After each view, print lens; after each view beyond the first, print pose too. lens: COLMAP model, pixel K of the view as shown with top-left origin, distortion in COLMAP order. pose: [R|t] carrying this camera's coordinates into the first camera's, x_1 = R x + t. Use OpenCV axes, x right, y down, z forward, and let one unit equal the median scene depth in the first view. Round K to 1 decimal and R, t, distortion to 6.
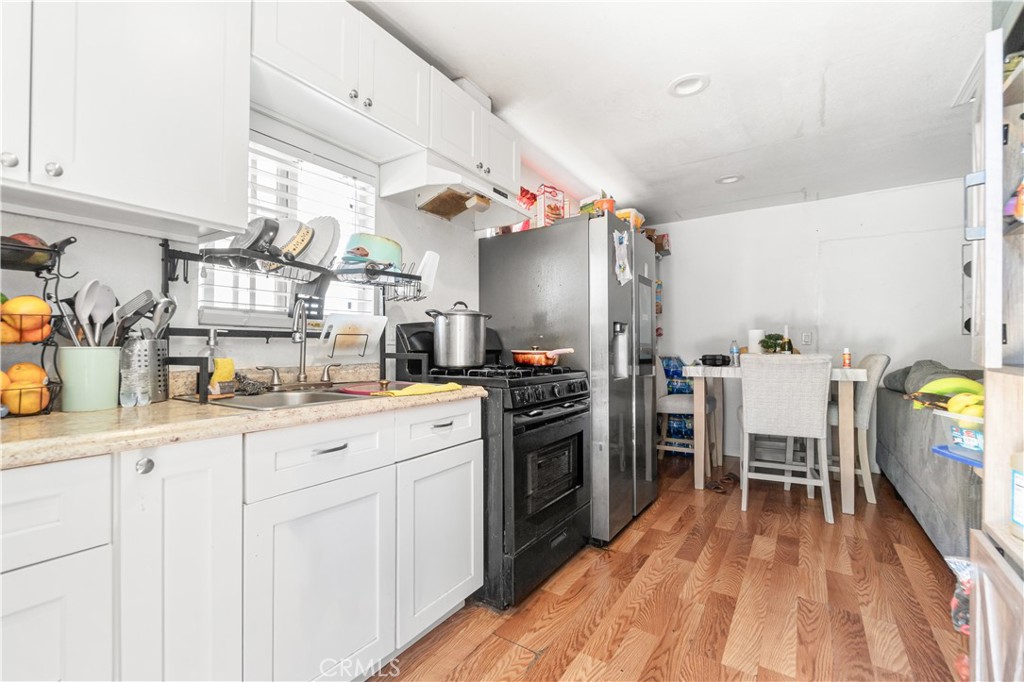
lens RADIAL K [[446.9, 0, 509.2], [0, 446.9, 343.8], [0, 0, 1]] dist [-0.031591, 0.005382]
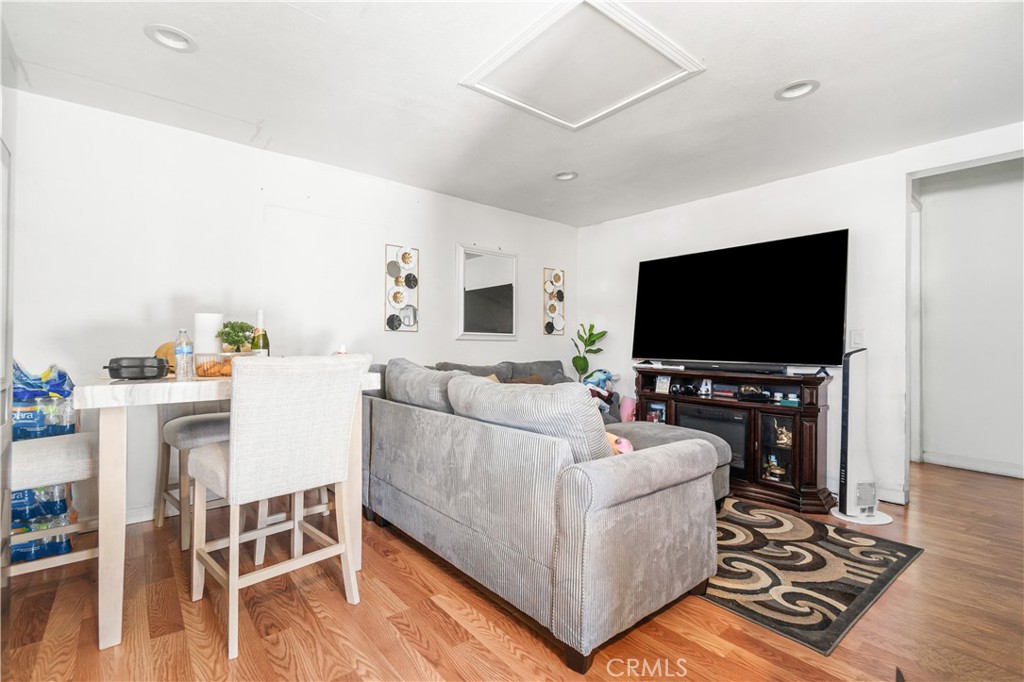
lens RADIAL K [[475.0, 0, 507.3], [0, 475.0, 339.2], [0, 0, 1]] dist [-0.000341, -0.000062]
pose [[0.325933, 0.010762, 0.945332, 0.085280], [-0.016711, 0.999845, -0.005622, -0.000696], [-0.945245, -0.013965, 0.326062, 0.429120]]
